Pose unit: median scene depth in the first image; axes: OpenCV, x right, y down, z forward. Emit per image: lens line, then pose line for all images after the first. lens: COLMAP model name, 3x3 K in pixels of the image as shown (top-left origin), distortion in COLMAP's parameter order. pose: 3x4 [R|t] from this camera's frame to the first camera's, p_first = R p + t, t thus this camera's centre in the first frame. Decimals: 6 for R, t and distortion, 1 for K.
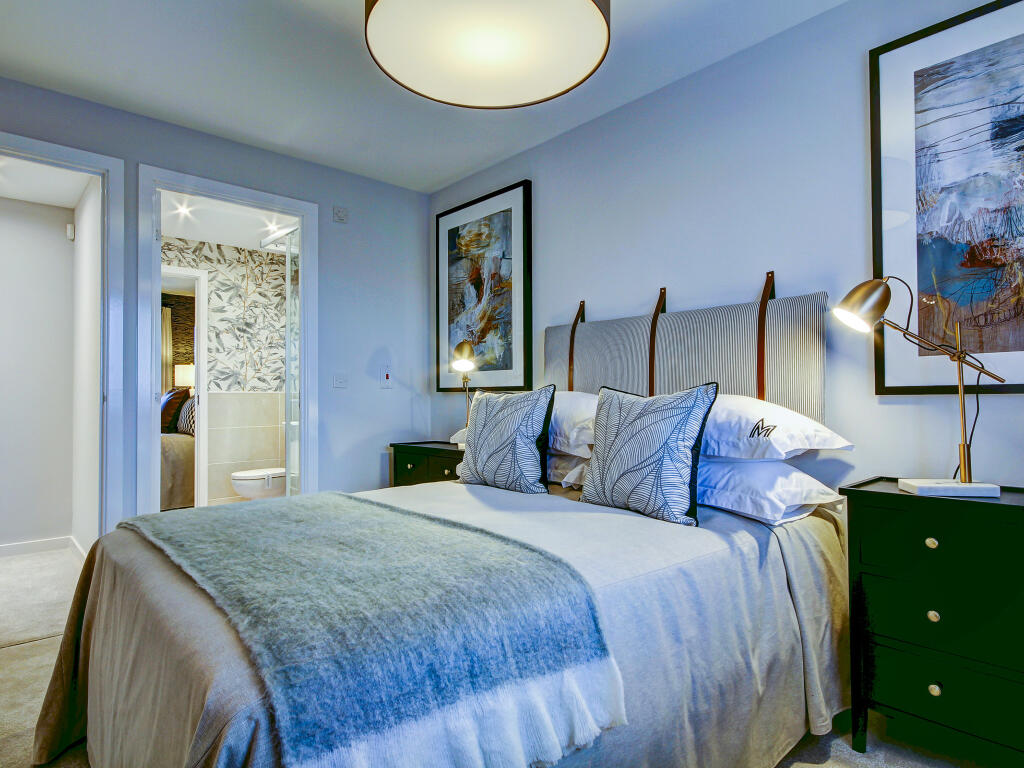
lens RADIAL K [[577.9, 0, 507.4], [0, 577.9, 383.2], [0, 0, 1]] dist [0.006834, -0.001610]
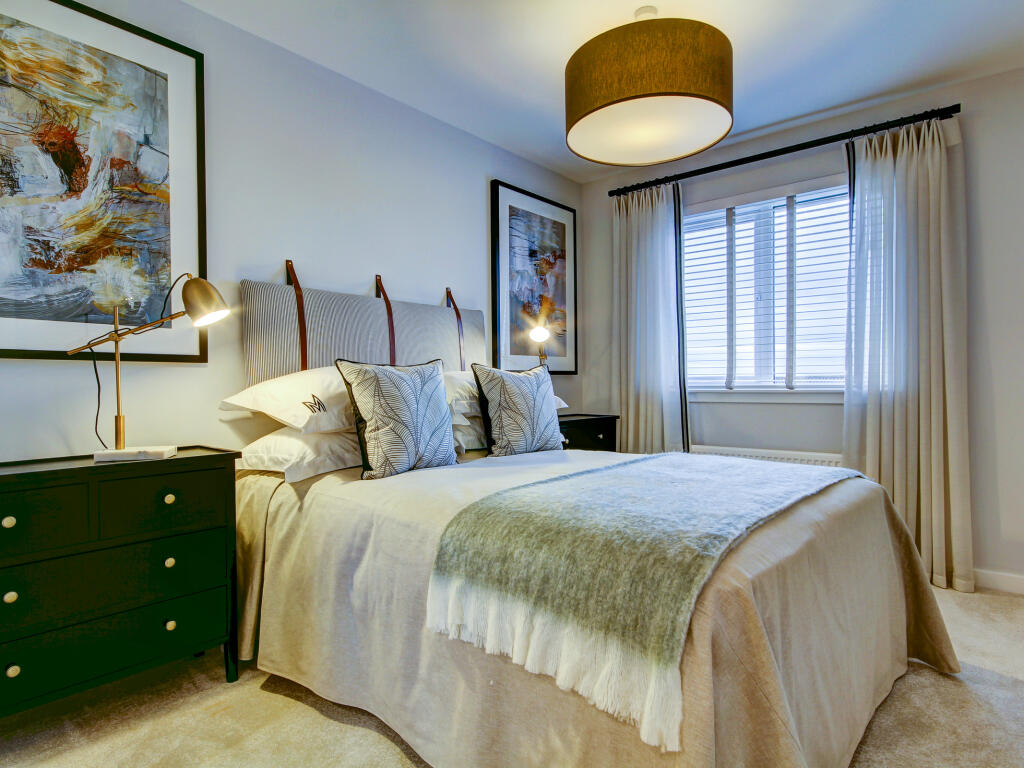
lens RADIAL K [[577.9, 0, 507.6], [0, 577.9, 383.3], [0, 0, 1]] dist [0.006834, -0.001610]
pose [[-0.115336, -0.009090, 0.993285, -0.657360], [-0.031781, 0.999480, 0.005457, 0.021854], [-0.992818, -0.030939, -0.115565, 0.668130]]
